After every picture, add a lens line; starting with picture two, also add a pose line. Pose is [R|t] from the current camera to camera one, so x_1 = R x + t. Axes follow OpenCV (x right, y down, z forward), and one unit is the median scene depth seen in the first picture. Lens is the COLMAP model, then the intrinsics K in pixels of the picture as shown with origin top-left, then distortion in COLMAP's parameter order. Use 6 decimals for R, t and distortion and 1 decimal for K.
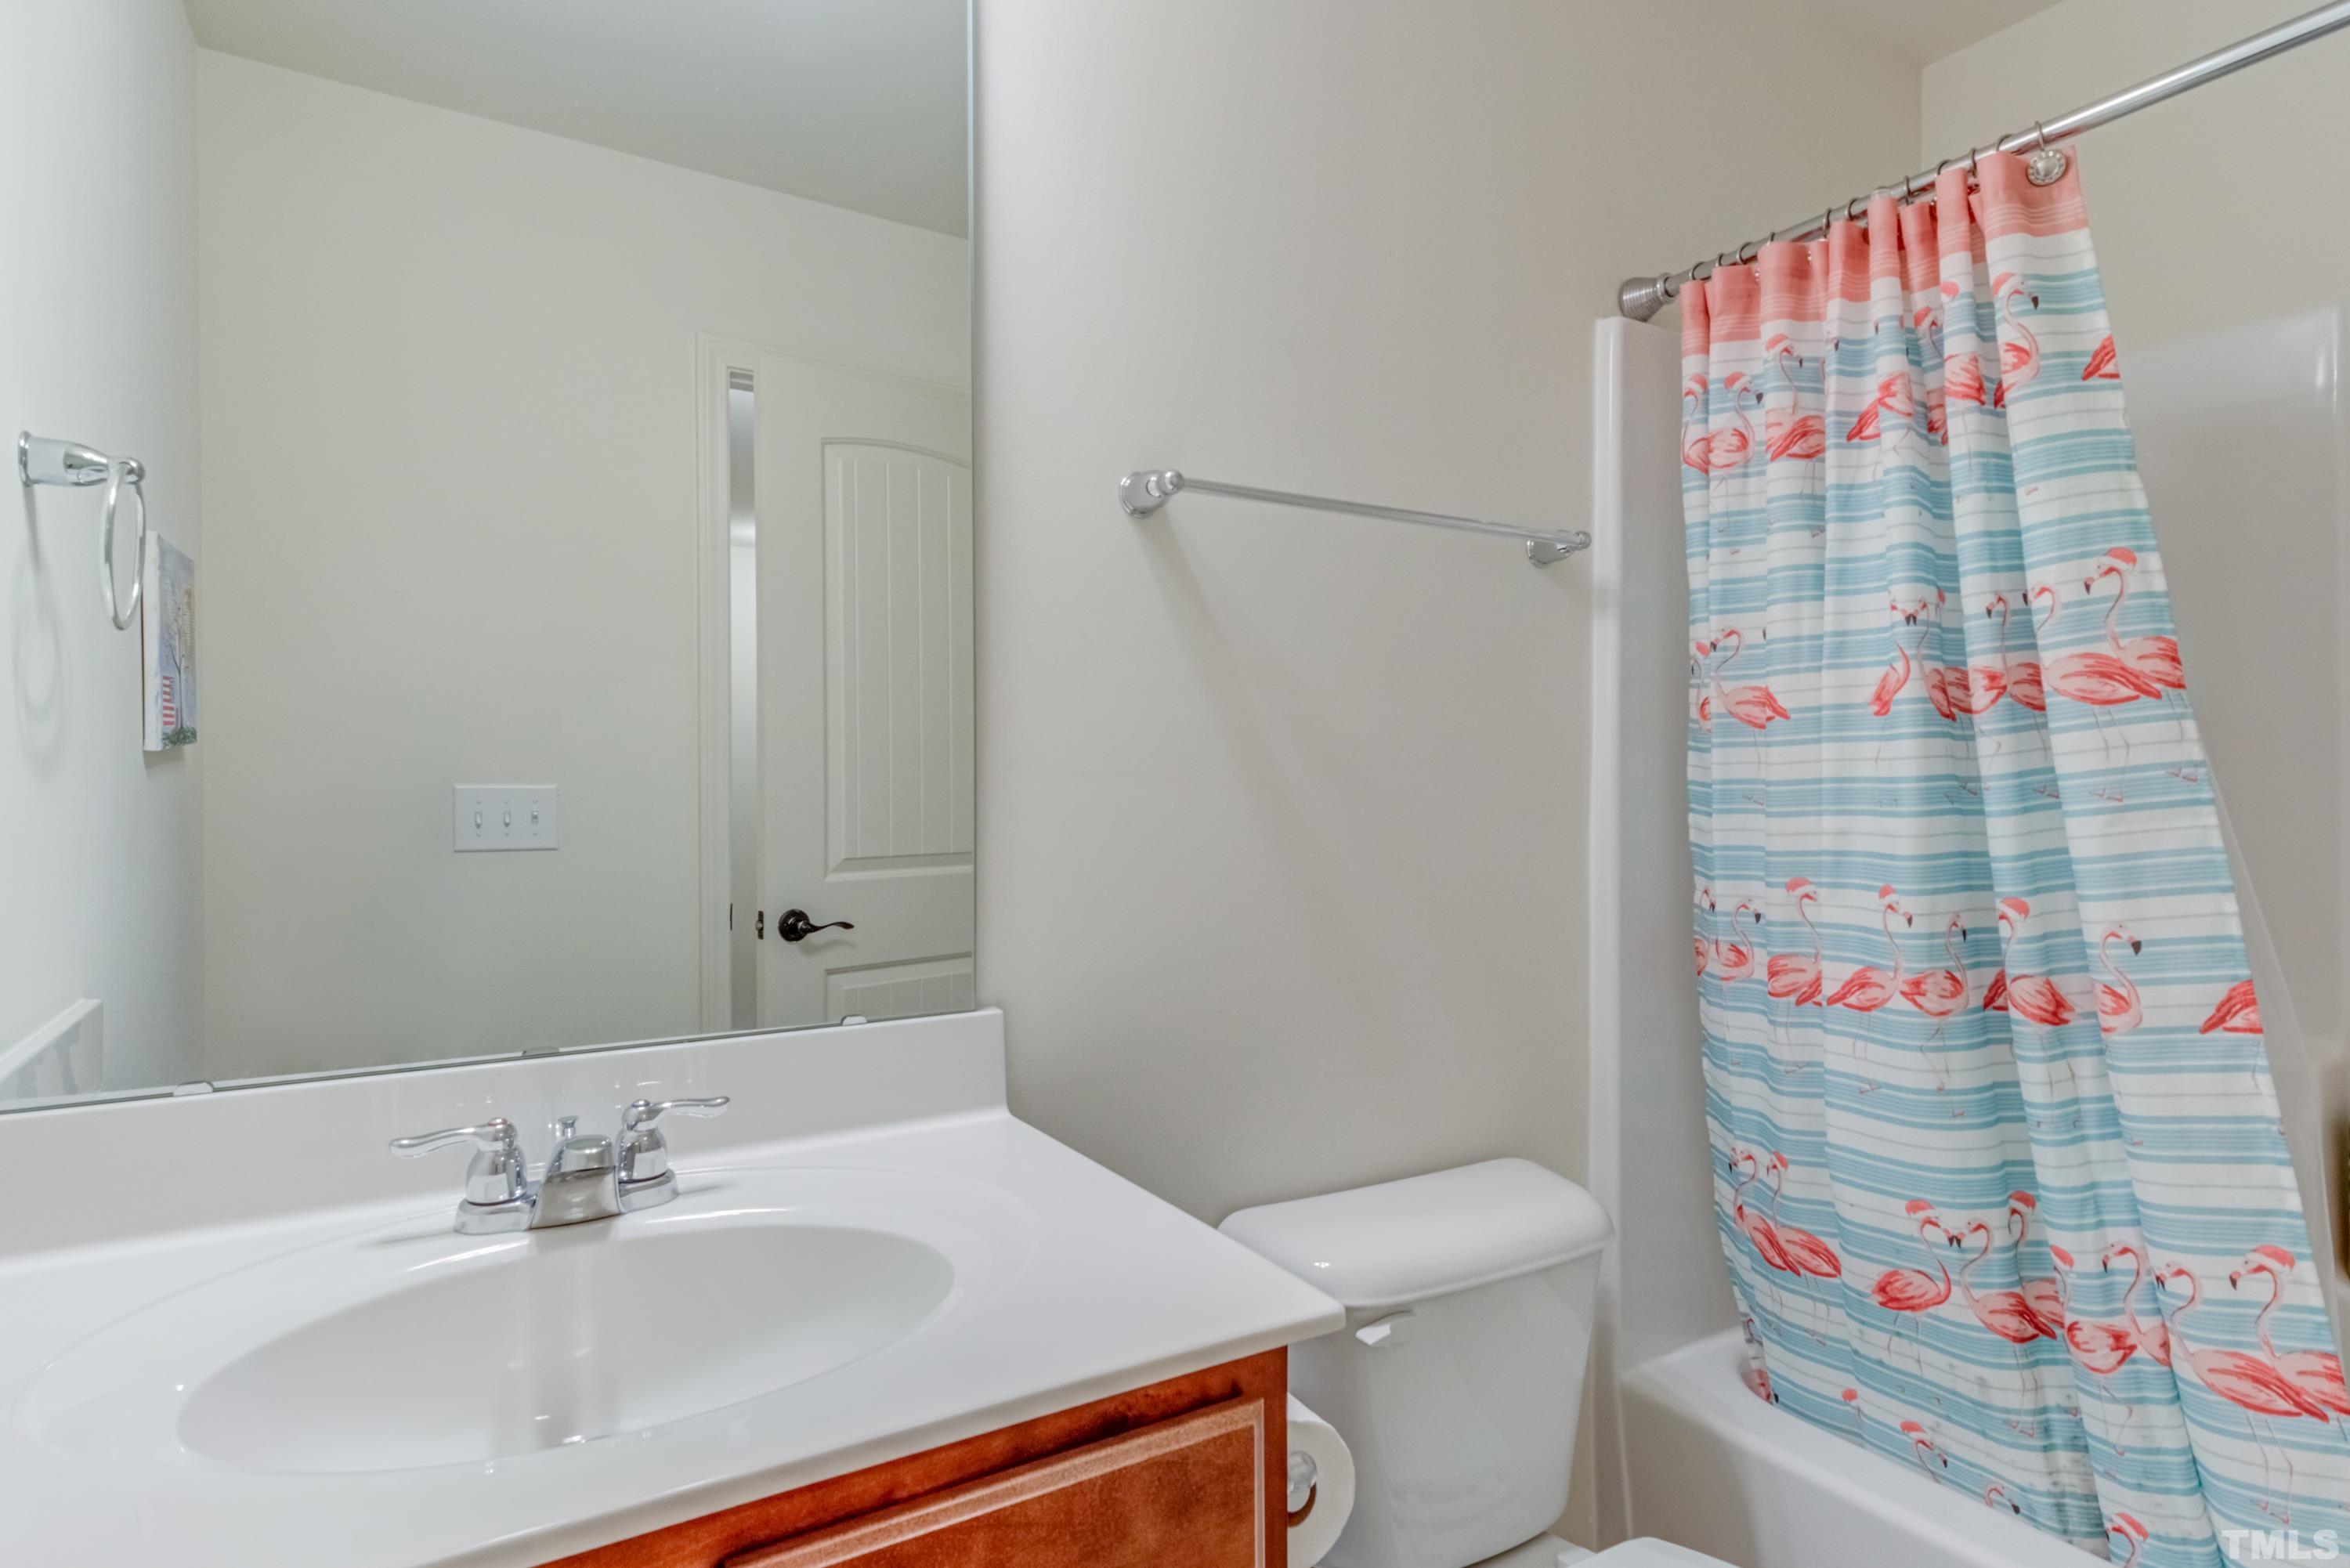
lens RADIAL K [[1260.6, 0, 1173.3], [0, 1260.6, 789.9], [0, 0, 1]] dist [0.019034, -0.000115]
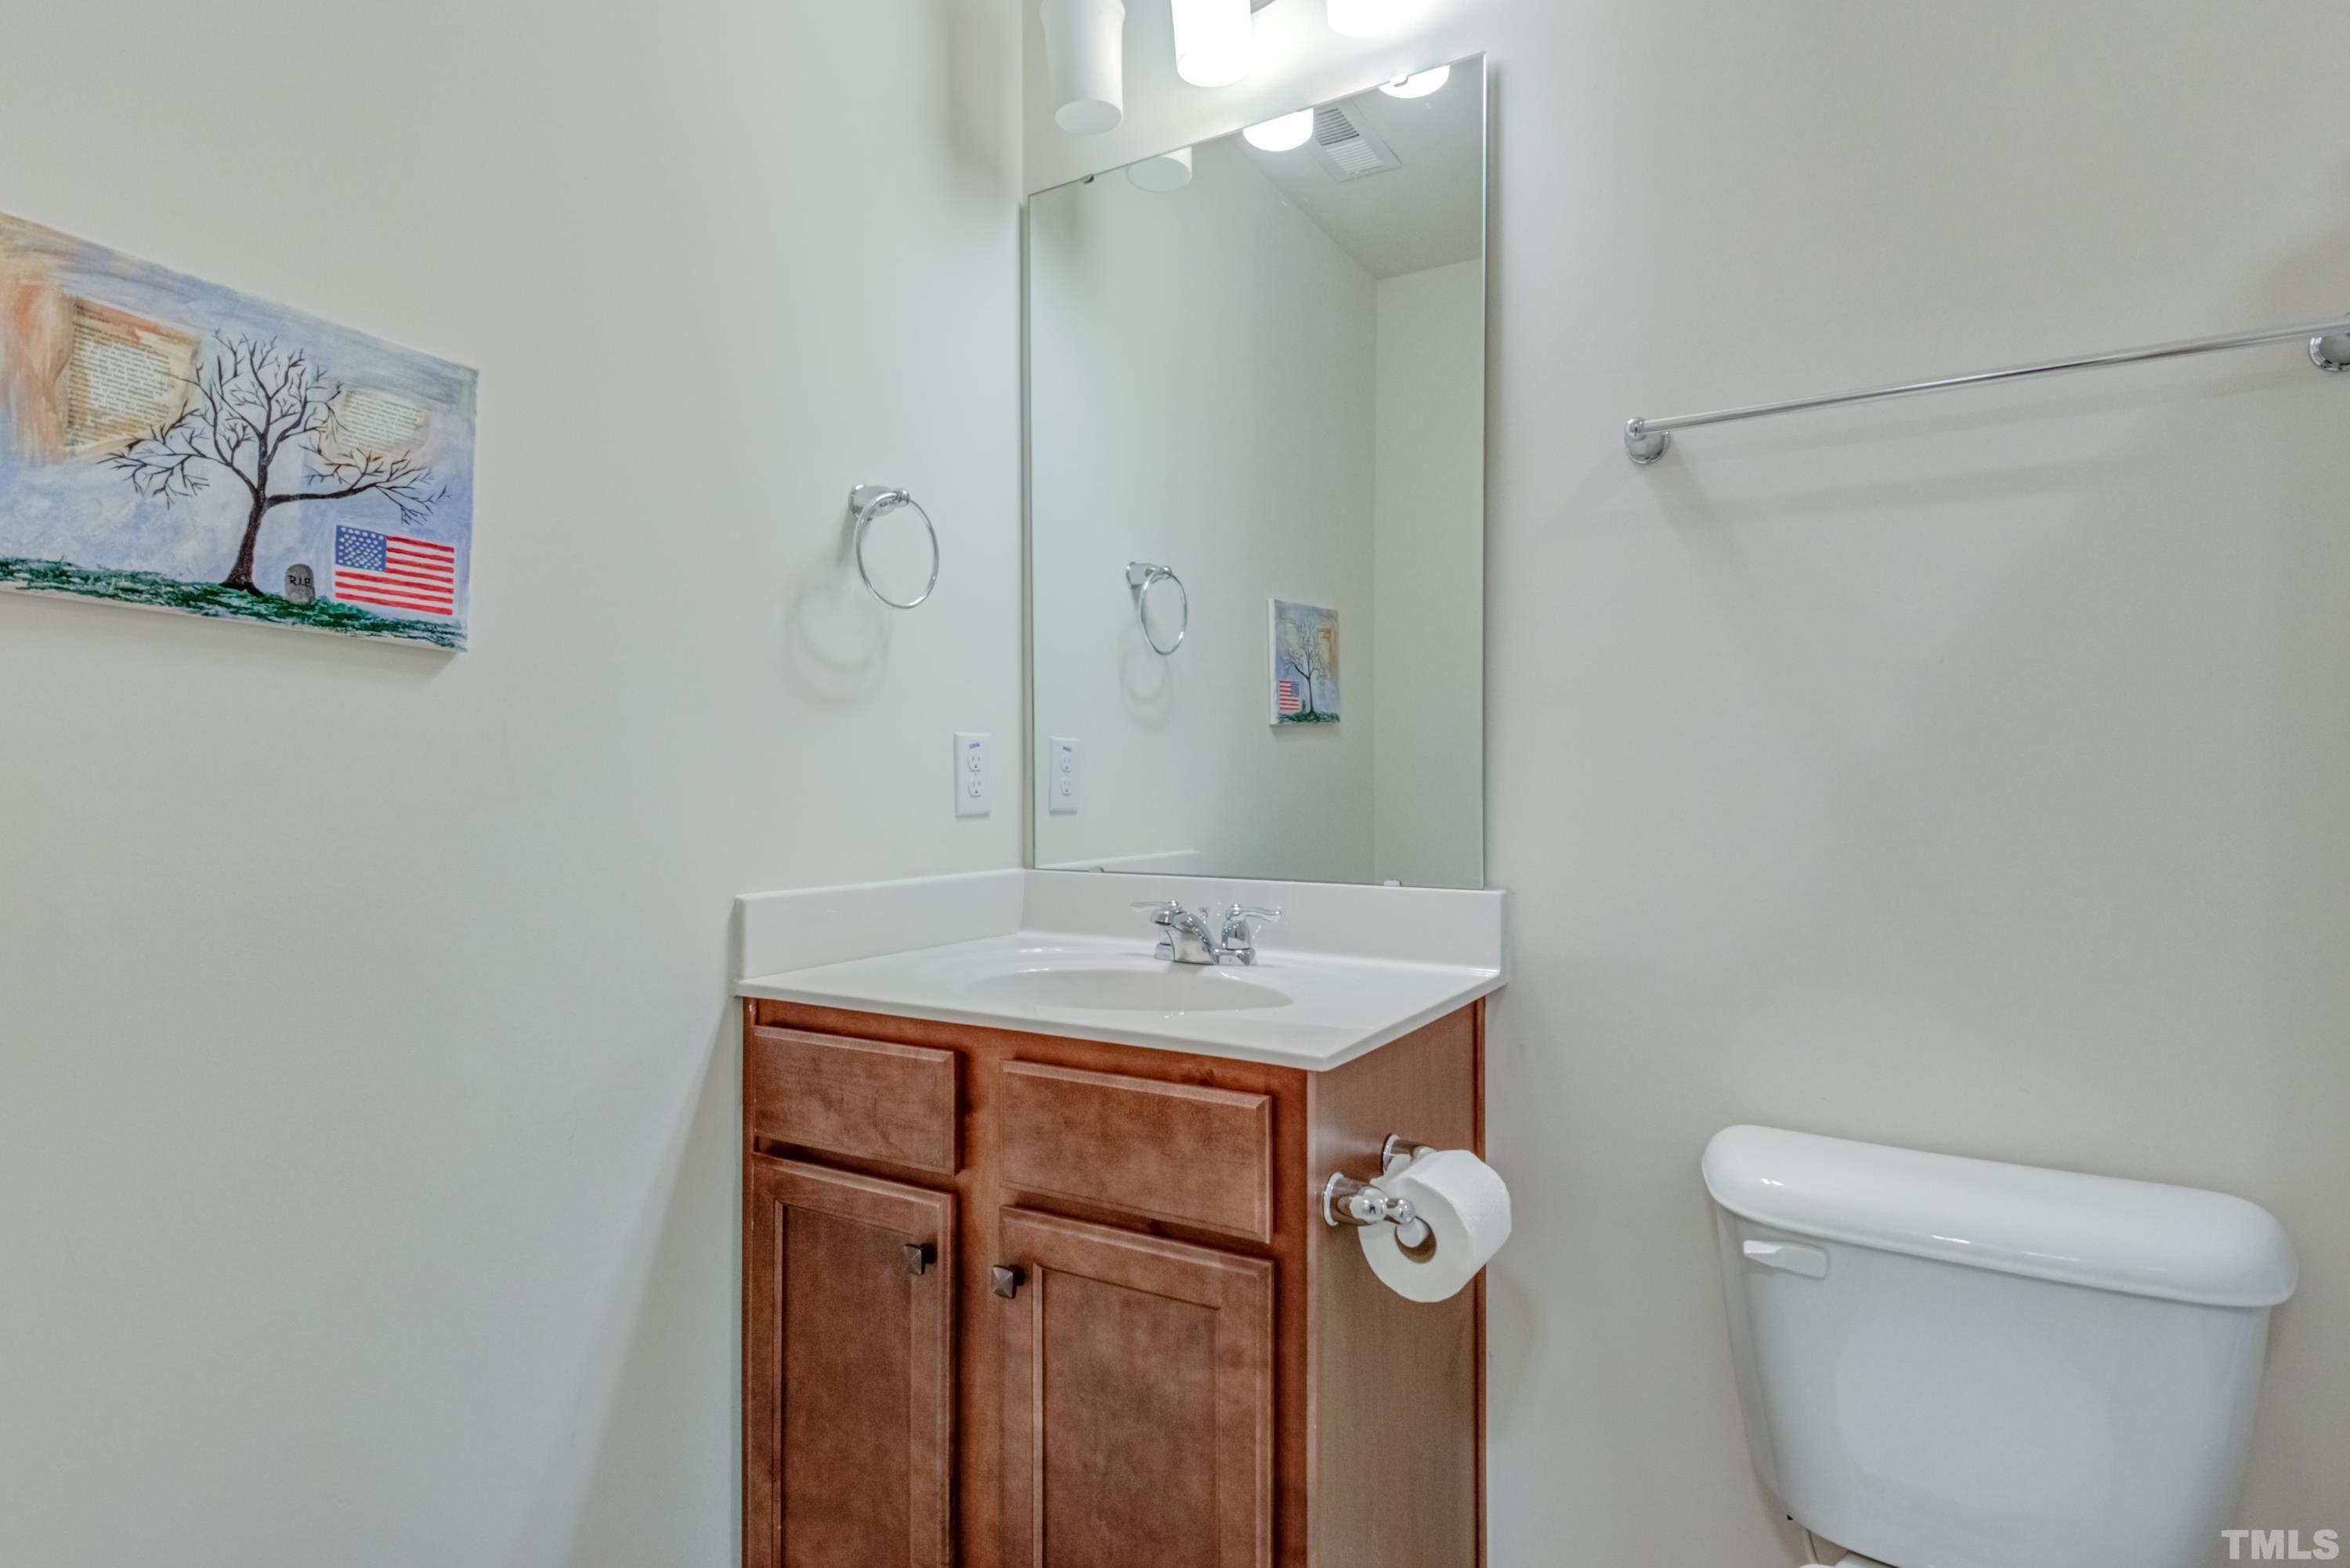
lens RADIAL K [[1260.6, 0, 1171.7], [0, 1260.6, 794.6], [0, 0, 1]] dist [0.019034, -0.000115]
pose [[0.438684, 0.004683, -0.898629, 0.953315], [-0.008229, 0.999965, 0.001194, 0.089599], [0.898603, 0.006871, 0.438708, 0.177366]]
